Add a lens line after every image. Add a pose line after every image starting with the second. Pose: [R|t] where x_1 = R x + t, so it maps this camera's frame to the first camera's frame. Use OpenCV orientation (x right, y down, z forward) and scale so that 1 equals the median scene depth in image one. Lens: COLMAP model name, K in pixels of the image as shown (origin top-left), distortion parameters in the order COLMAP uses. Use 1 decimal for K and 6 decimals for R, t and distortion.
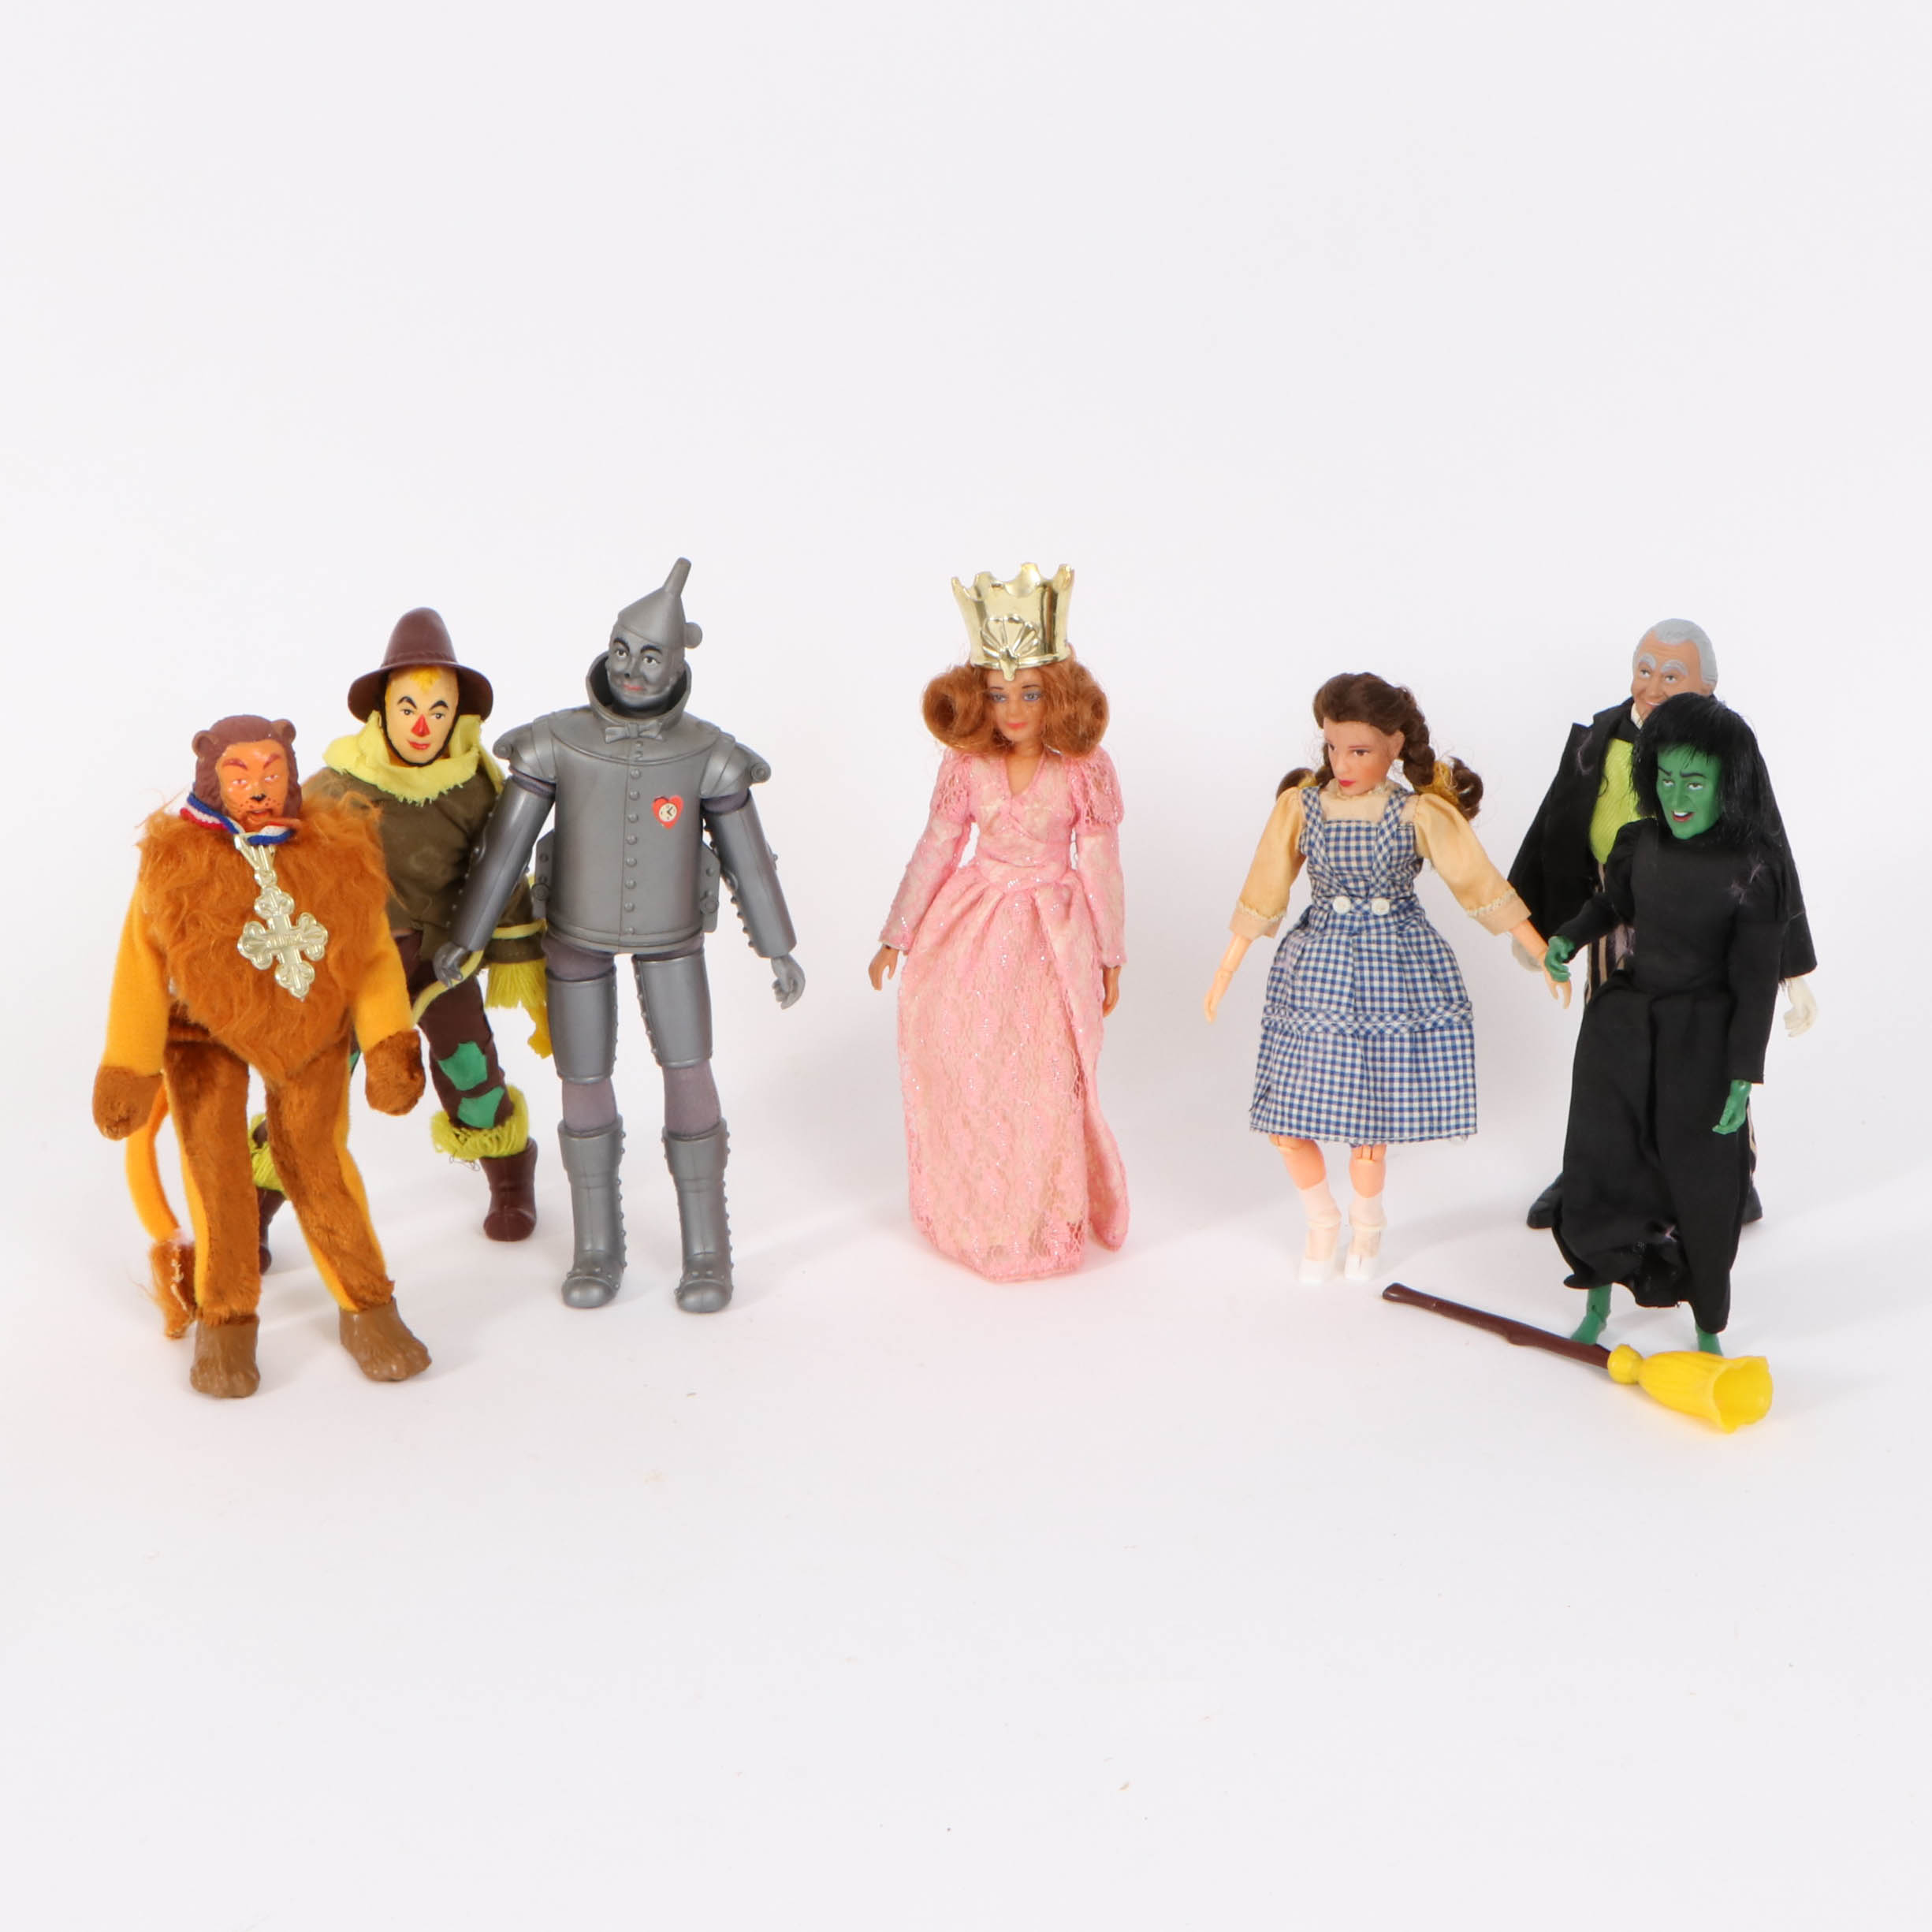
lens RADIAL K [[5048.2, 0, 1013.9], [0, 5048.2, 968.2], [0, 0, 1]] dist [0.076982, -0.572986]
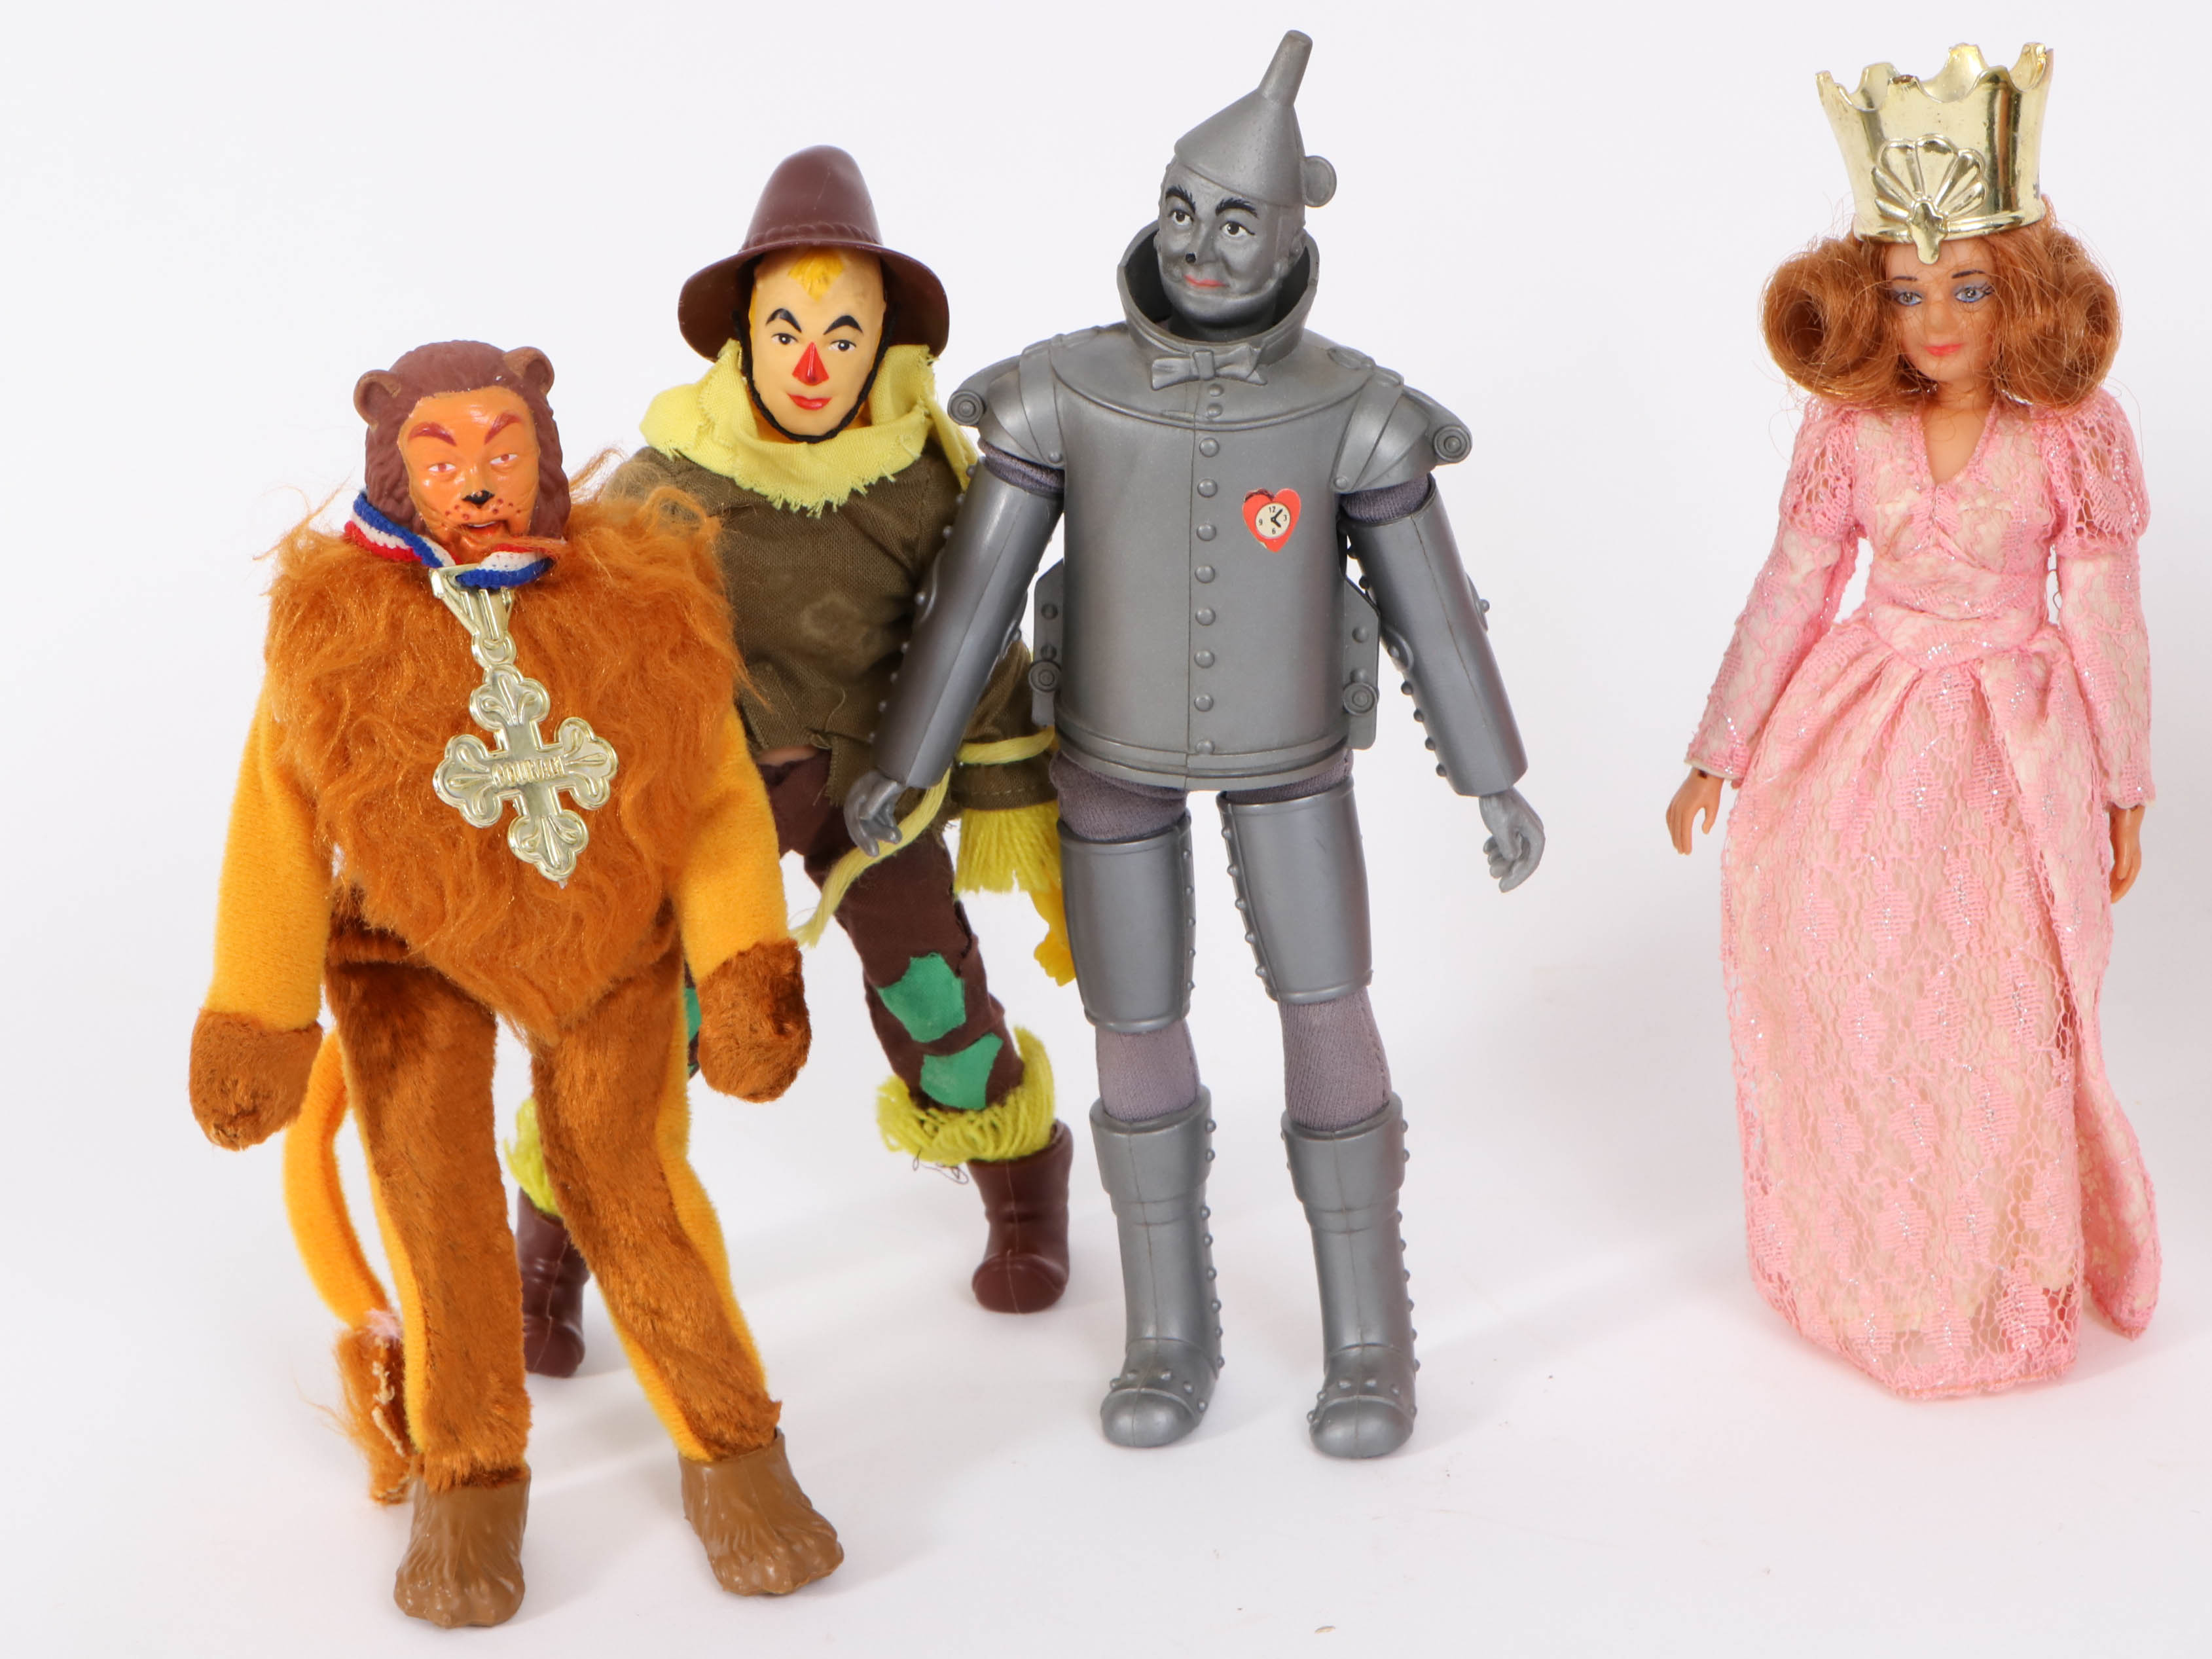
lens RADIAL K [[5895.9, 0, 1116.8], [0, 5895.9, 887.8], [0, 0, 1]] dist [-0.031687, 0.308314]
pose [[0.990648, -0.005737, -0.136321, -0.001387], [0.007895, 0.999852, 0.015294, -0.002172], [0.136213, -0.016227, 0.990547, 0.385111]]
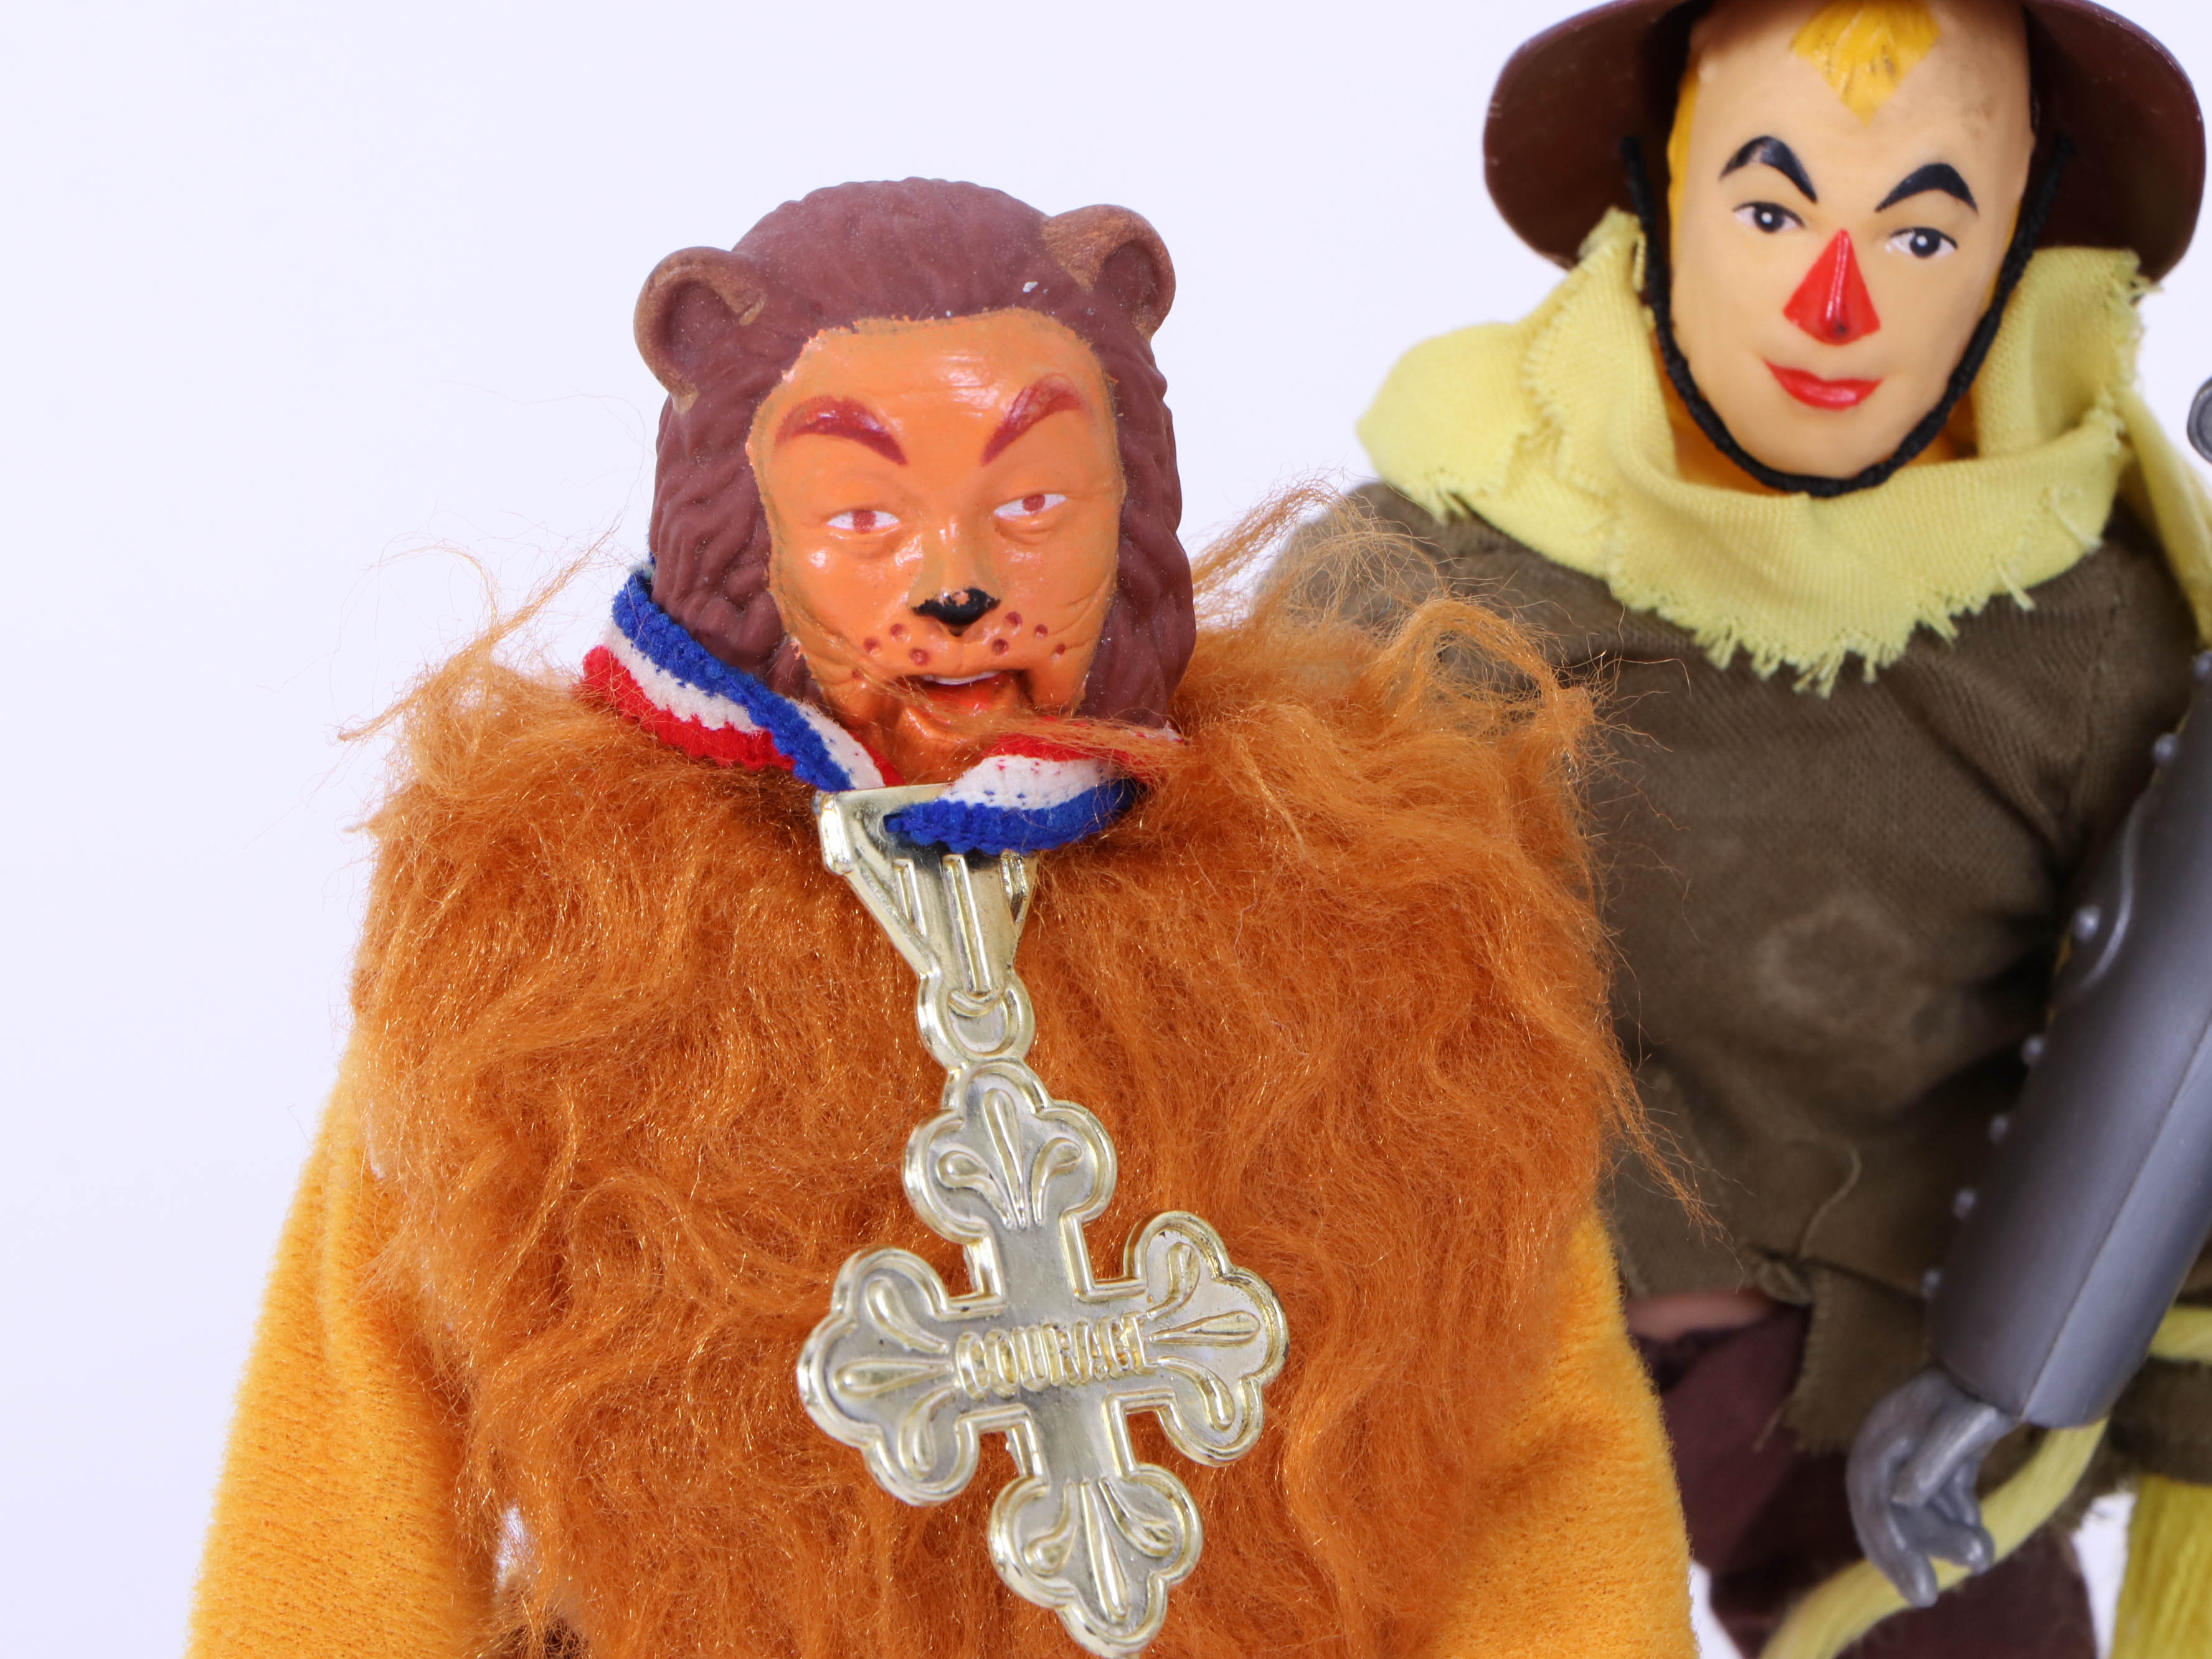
lens RADIAL K [[12010.1, 0, 1106.0], [0, 12010.1, 829.5], [0, 0, 1]] dist [0.149578, -7.487488]
pose [[0.978788, 0.040771, -0.200776, -0.048853], [-0.046432, 0.998643, -0.023566, -0.013989], [0.199543, 0.032389, 0.979354, 0.524430]]
